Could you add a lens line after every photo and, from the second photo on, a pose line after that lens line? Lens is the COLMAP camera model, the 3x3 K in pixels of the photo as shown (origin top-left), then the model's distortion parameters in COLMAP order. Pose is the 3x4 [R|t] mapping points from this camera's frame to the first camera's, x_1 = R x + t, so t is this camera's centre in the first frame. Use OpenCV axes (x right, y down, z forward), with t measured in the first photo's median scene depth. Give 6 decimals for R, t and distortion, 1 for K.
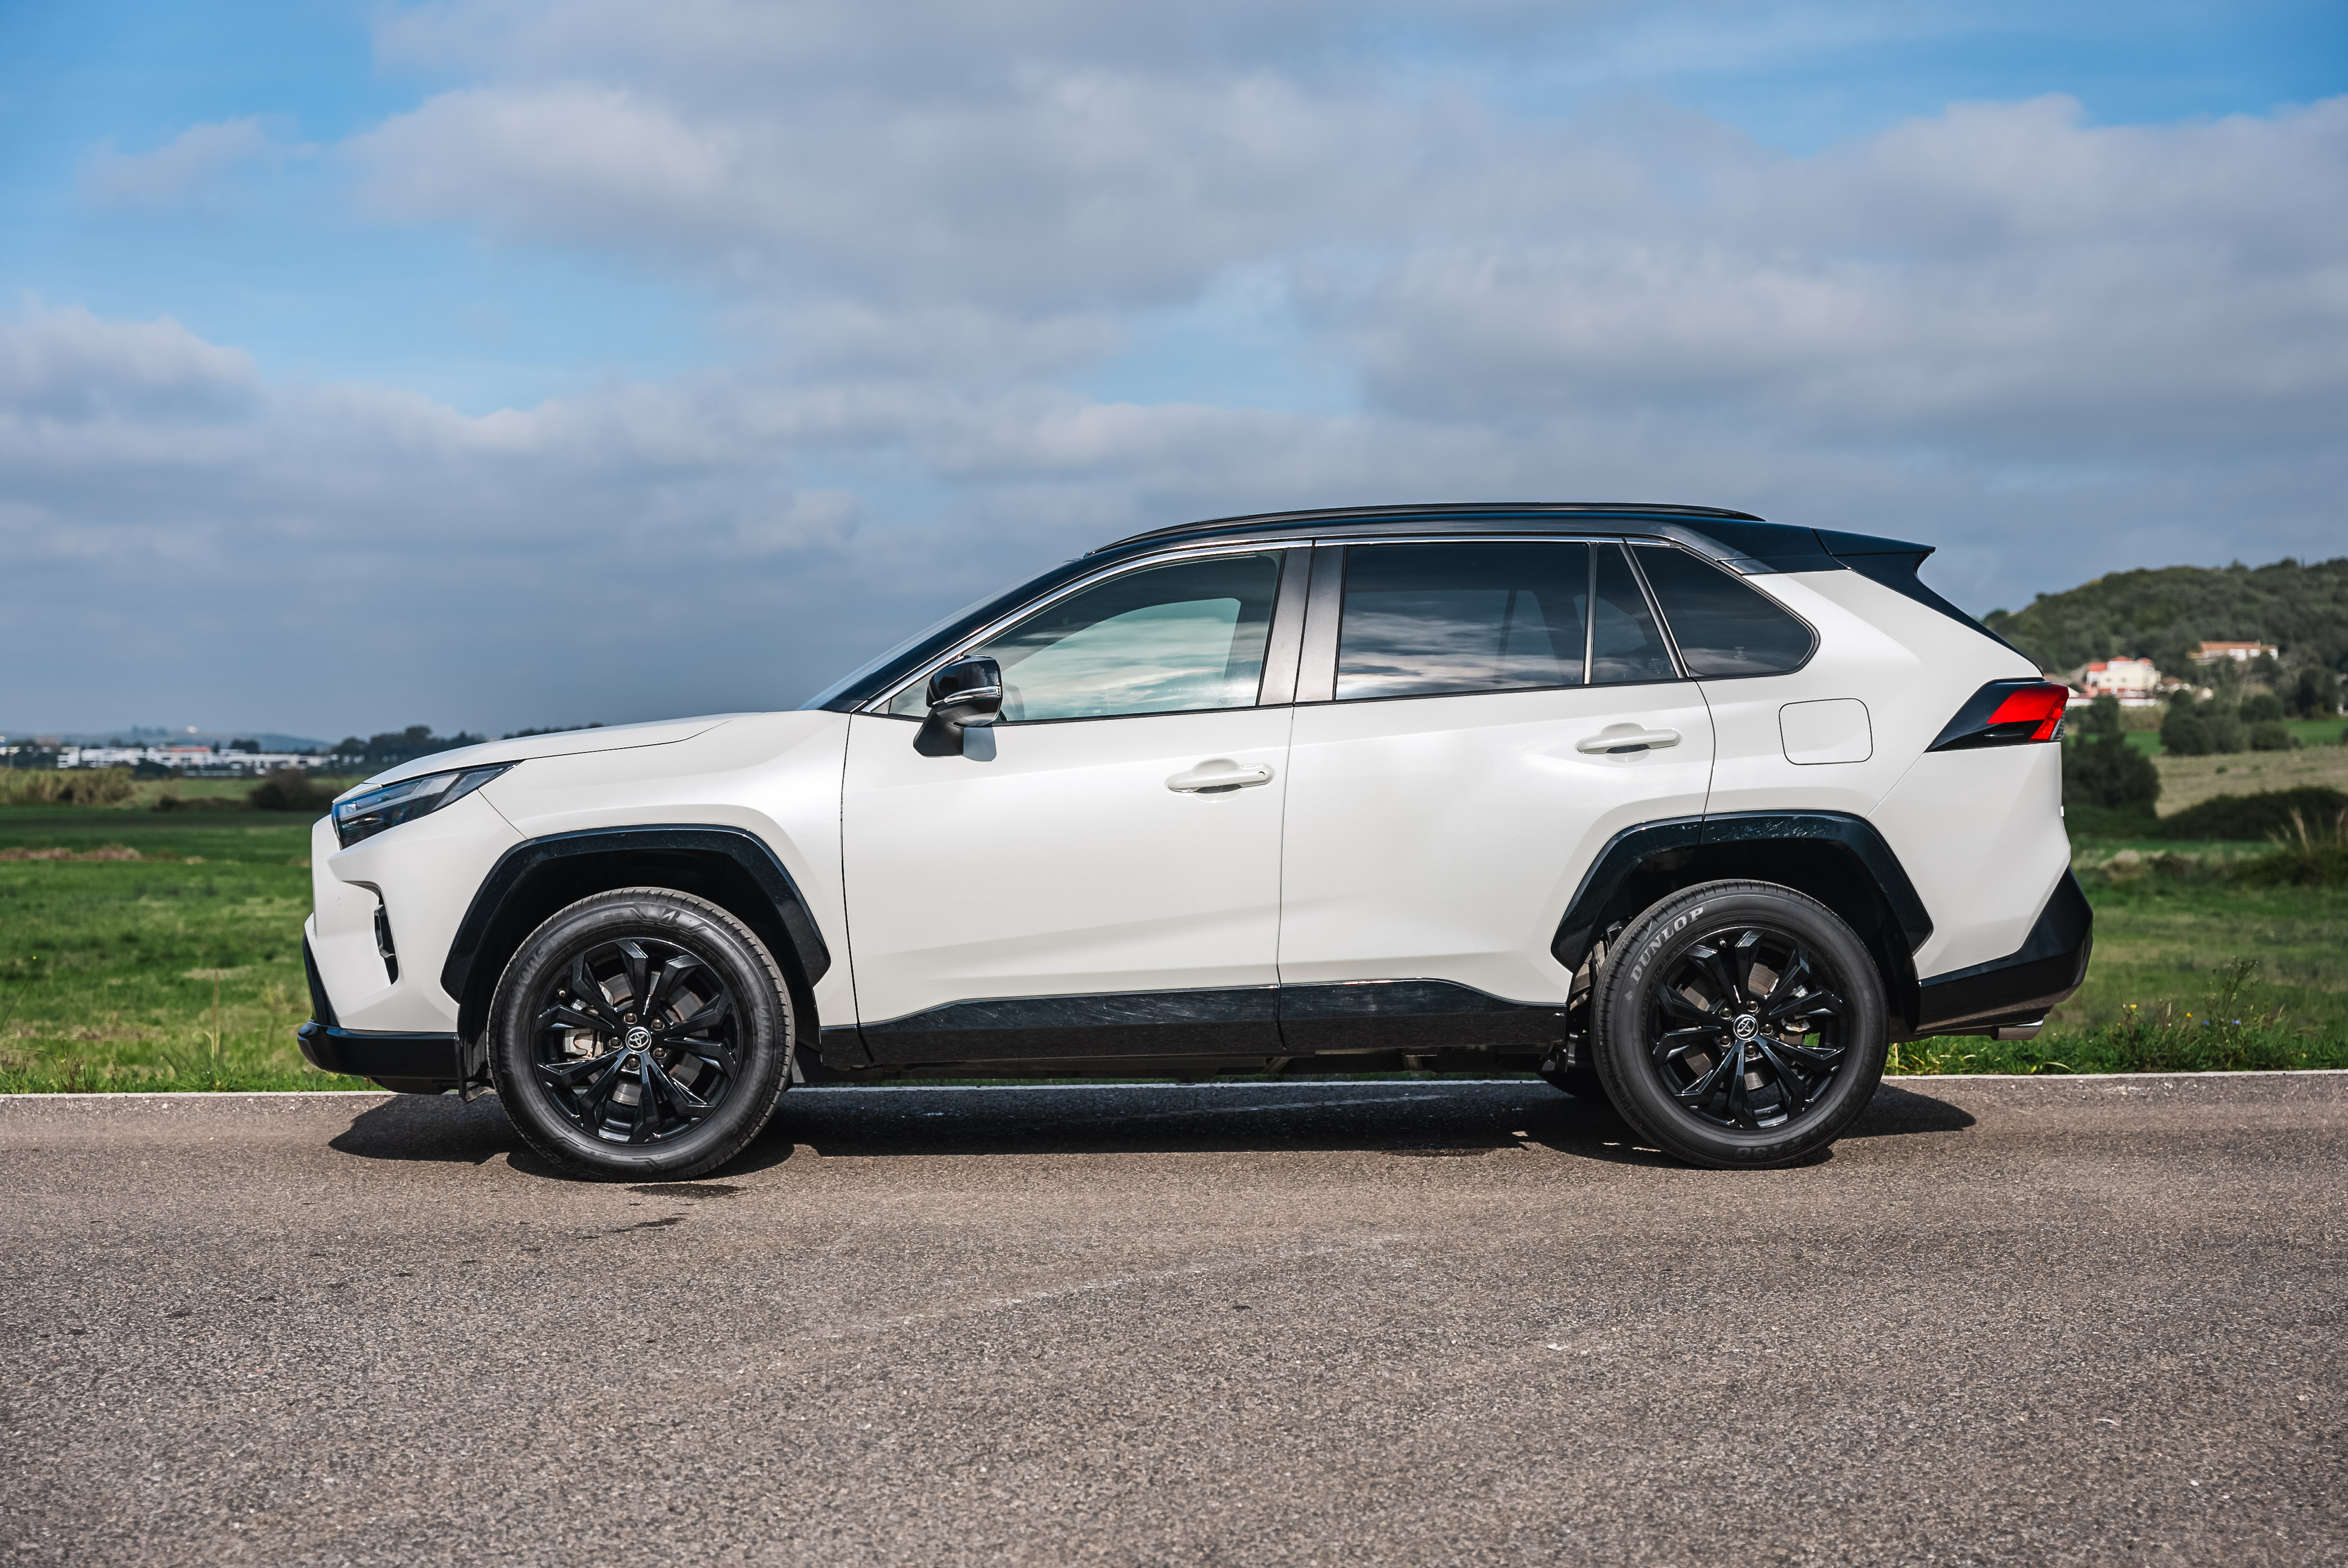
lens RADIAL K [[3073.8, 0, 1176.9], [0, 3073.8, 786.3], [0, 0, 1]] dist [-0.002140, 0.000000]
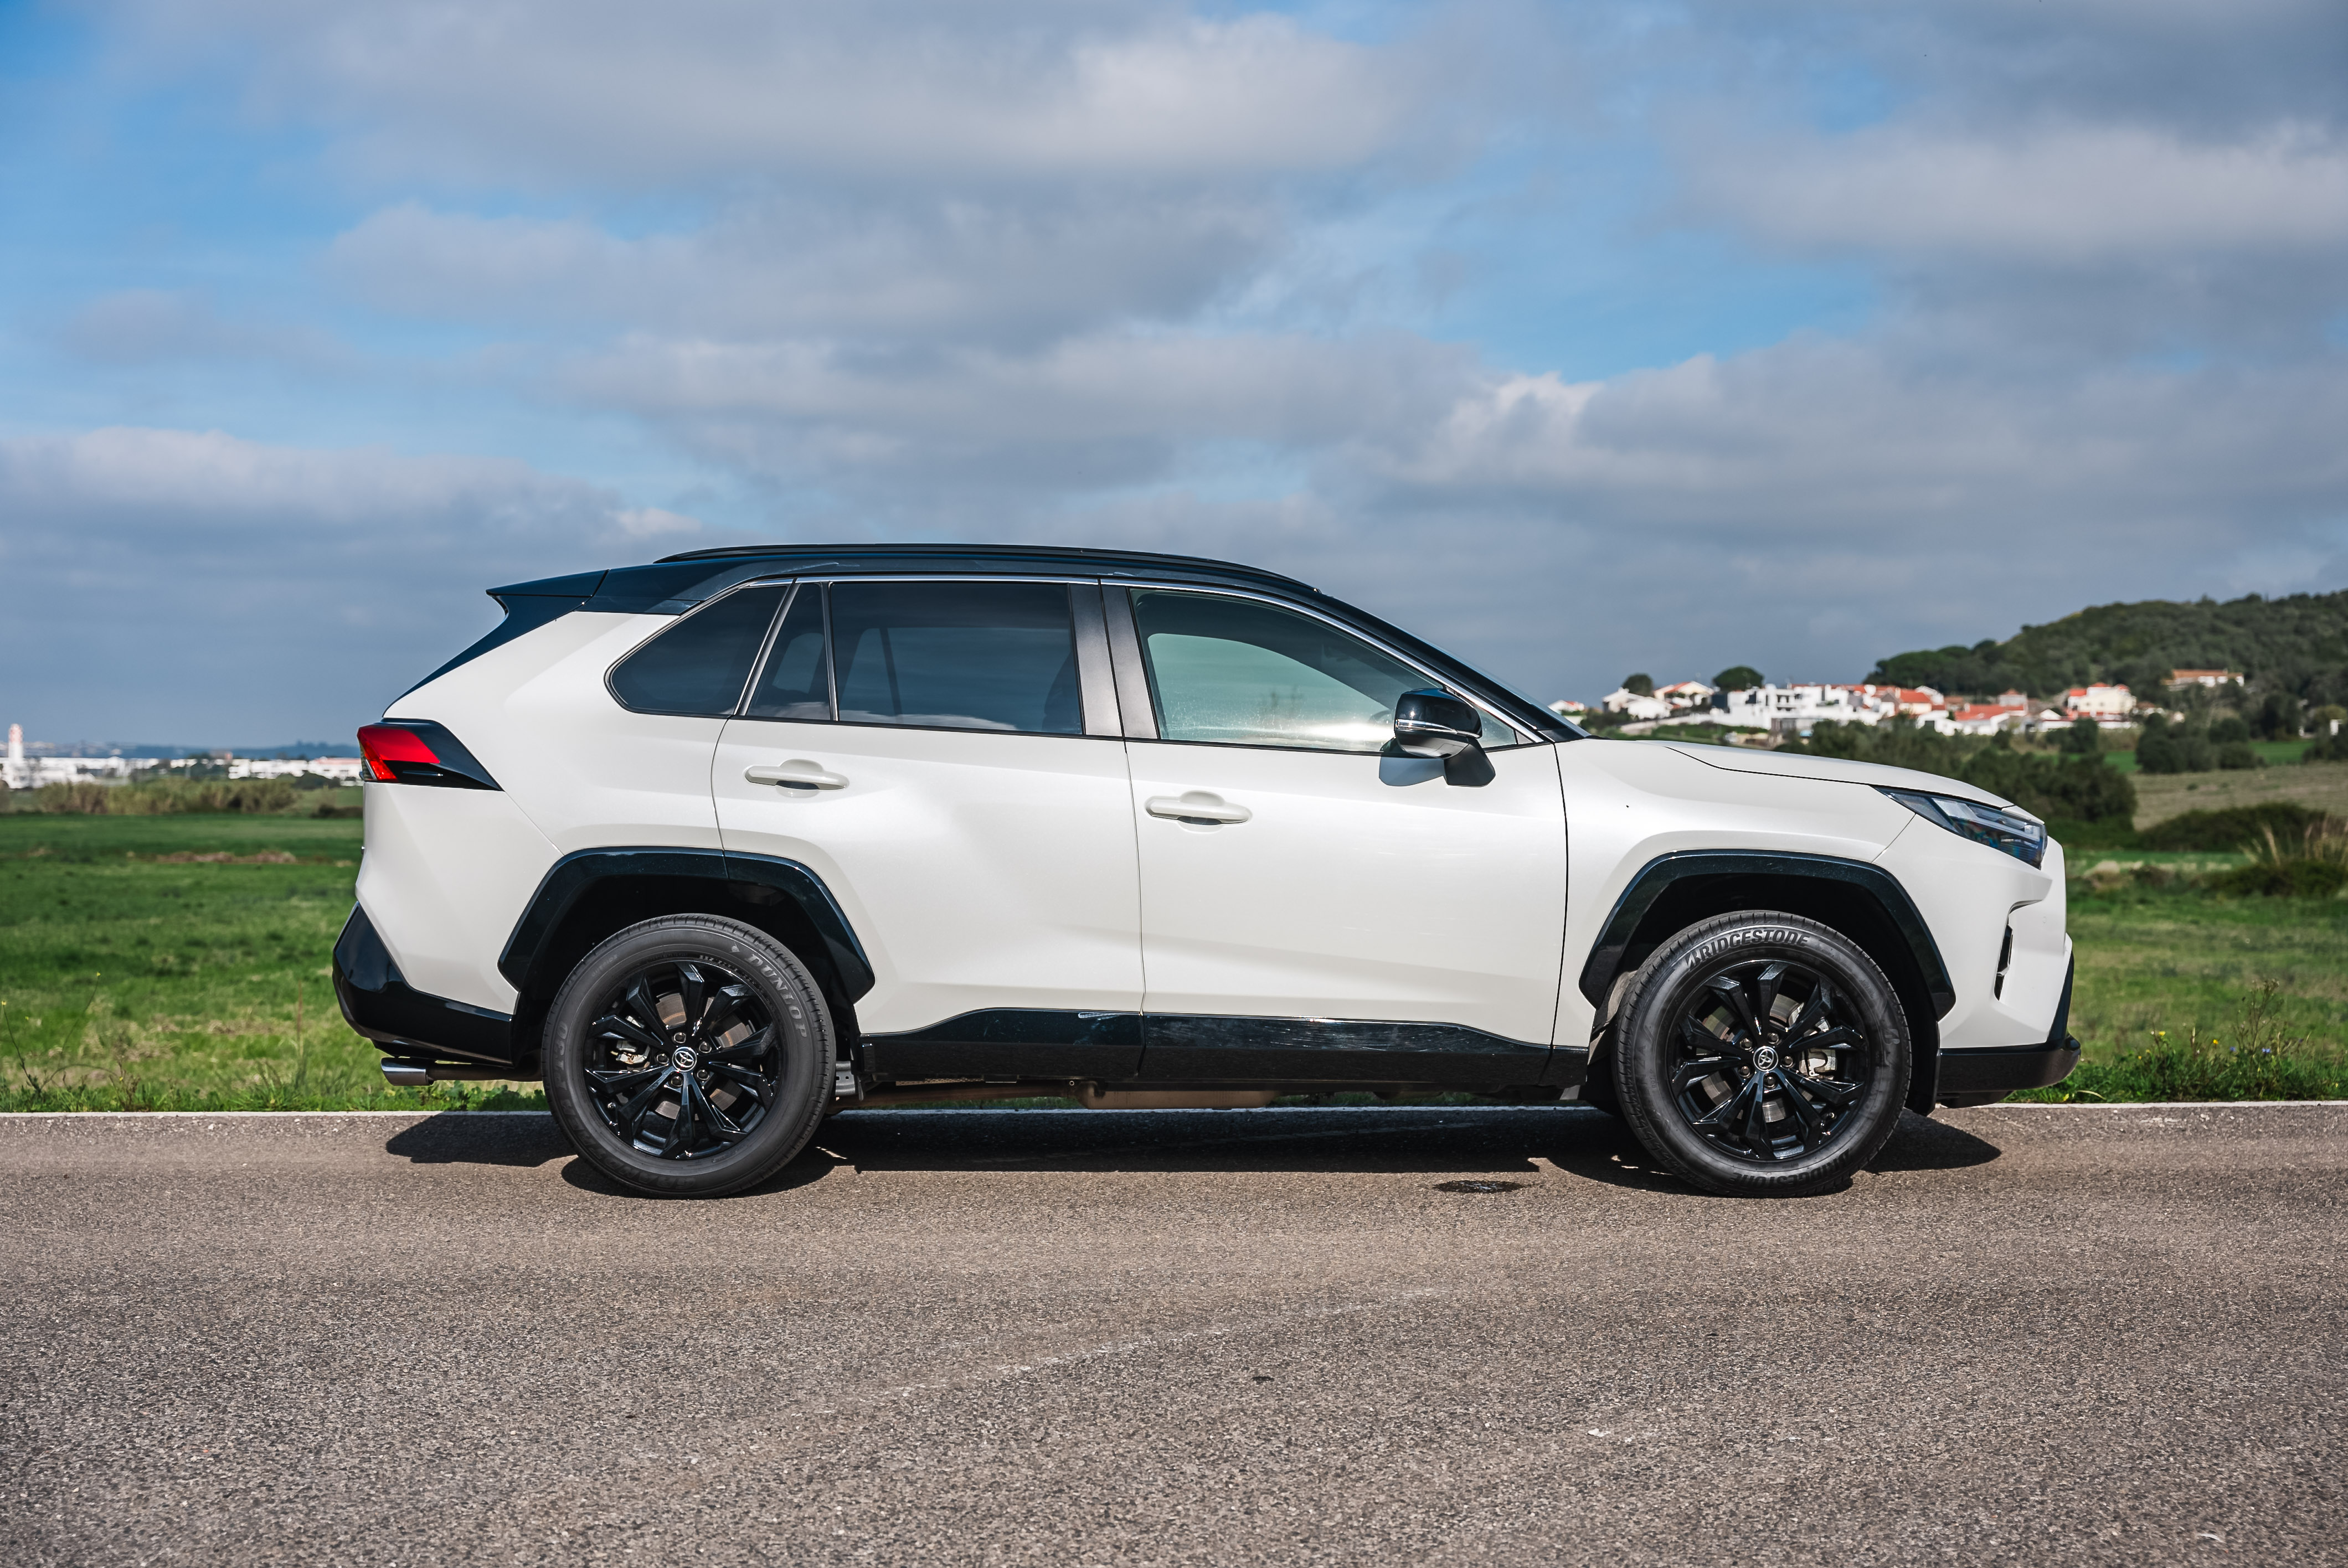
lens RADIAL K [[2790.0, 0, 1171.0], [0, 2790.0, 782.1], [0, 0, 1]] dist [-0.004098, 0.000000]
pose [[0.999719, 0.003309, -0.023477, 0.011302], [-0.003447, 0.999977, -0.005836, -0.007618], [0.023457, 0.005915, 0.999707, 0.127930]]
